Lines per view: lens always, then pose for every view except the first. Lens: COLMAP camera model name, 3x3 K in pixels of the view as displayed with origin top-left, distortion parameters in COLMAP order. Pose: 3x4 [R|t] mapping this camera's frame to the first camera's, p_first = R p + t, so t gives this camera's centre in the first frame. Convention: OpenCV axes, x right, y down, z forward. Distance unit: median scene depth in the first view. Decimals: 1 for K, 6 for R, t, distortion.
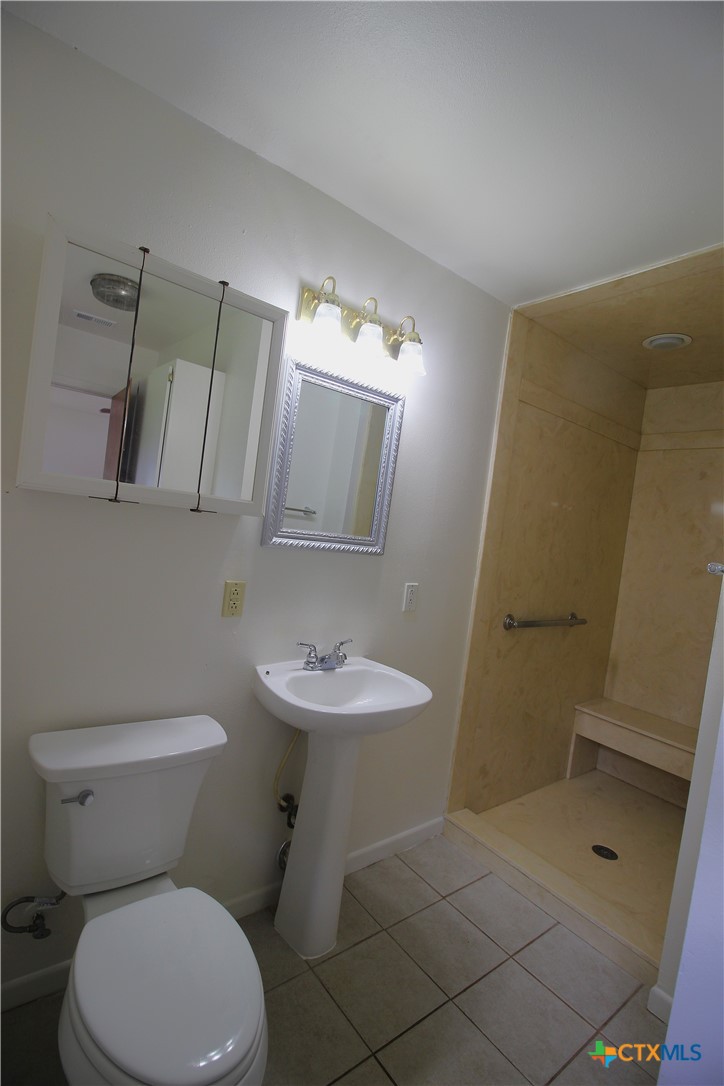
lens RADIAL K [[503.0, 0, 358.8], [0, 503.0, 539.9], [0, 0, 1]] dist [-0.017121, -0.002197]
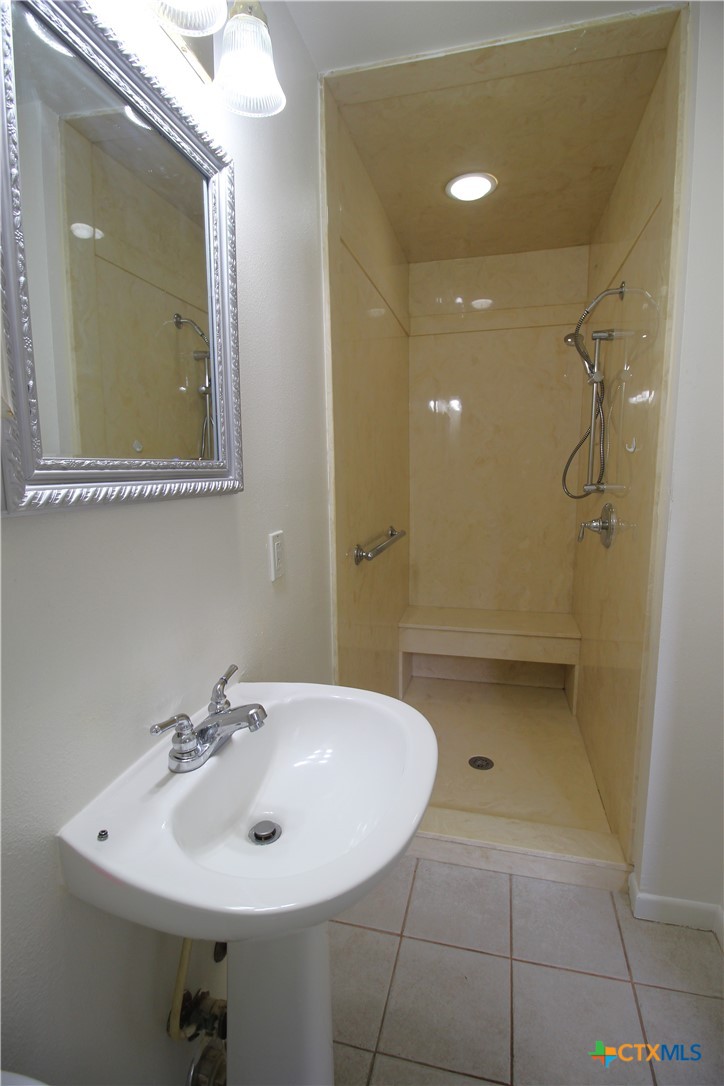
lens RADIAL K [[503.0, 0, 384.4], [0, 503.0, 546.8], [0, 0, 1]] dist [-0.017121, -0.002197]
pose [[0.779255, -0.224945, 0.584946, -0.146047], [0.123588, 0.970192, 0.208453, -0.004457], [-0.614400, -0.090145, 0.783828, 0.458642]]
